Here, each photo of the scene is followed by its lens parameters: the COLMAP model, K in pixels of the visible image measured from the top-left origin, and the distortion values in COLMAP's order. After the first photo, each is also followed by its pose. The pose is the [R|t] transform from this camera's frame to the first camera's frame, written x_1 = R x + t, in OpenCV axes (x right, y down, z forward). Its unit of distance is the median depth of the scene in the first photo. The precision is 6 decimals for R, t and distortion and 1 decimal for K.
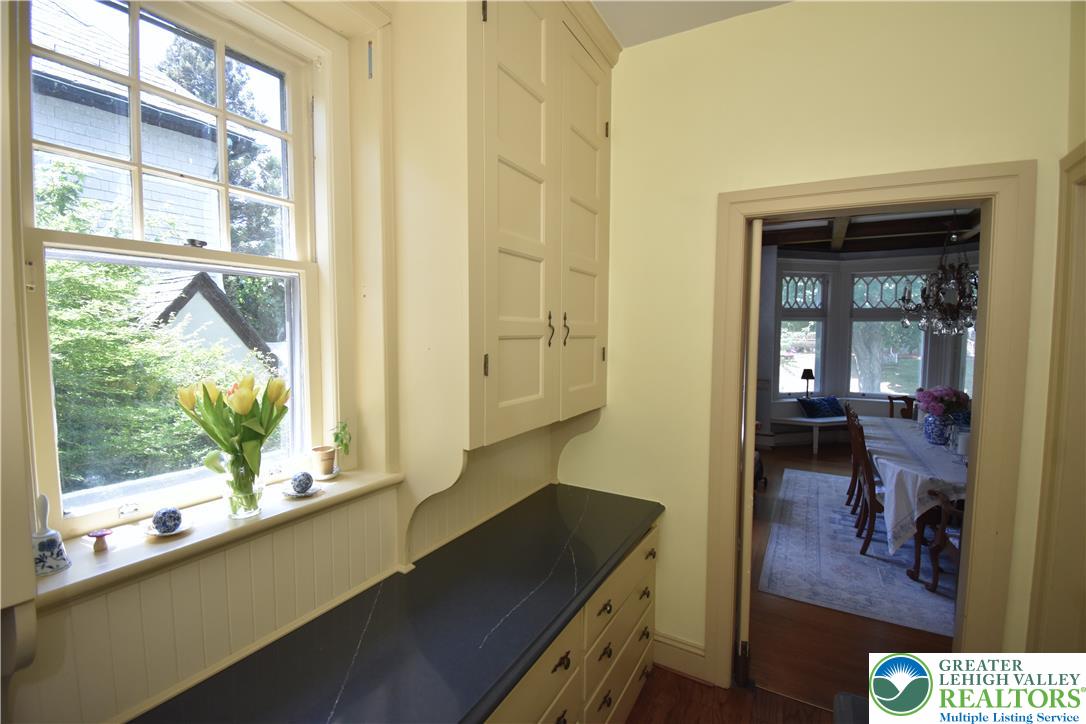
lens RADIAL K [[479.6, 0, 540.2], [0, 479.6, 365.9], [0, 0, 1]] dist [-0.010153, -0.004331]
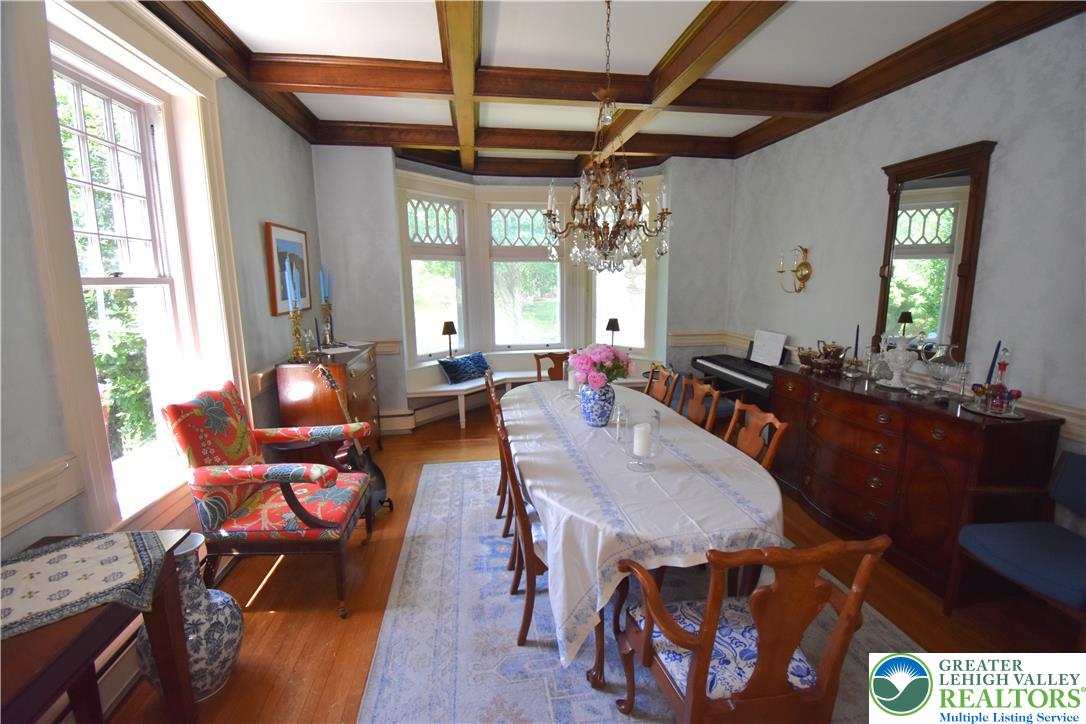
lens RADIAL K [[479.6, 0, 545.0], [0, 479.6, 359.3], [0, 0, 1]] dist [-0.010153, -0.004331]
pose [[0.783166, -0.111622, 0.611712, 0.277175], [0.055454, 0.992374, 0.110086, -0.015024], [-0.619335, -0.052293, 0.783383, 0.394558]]
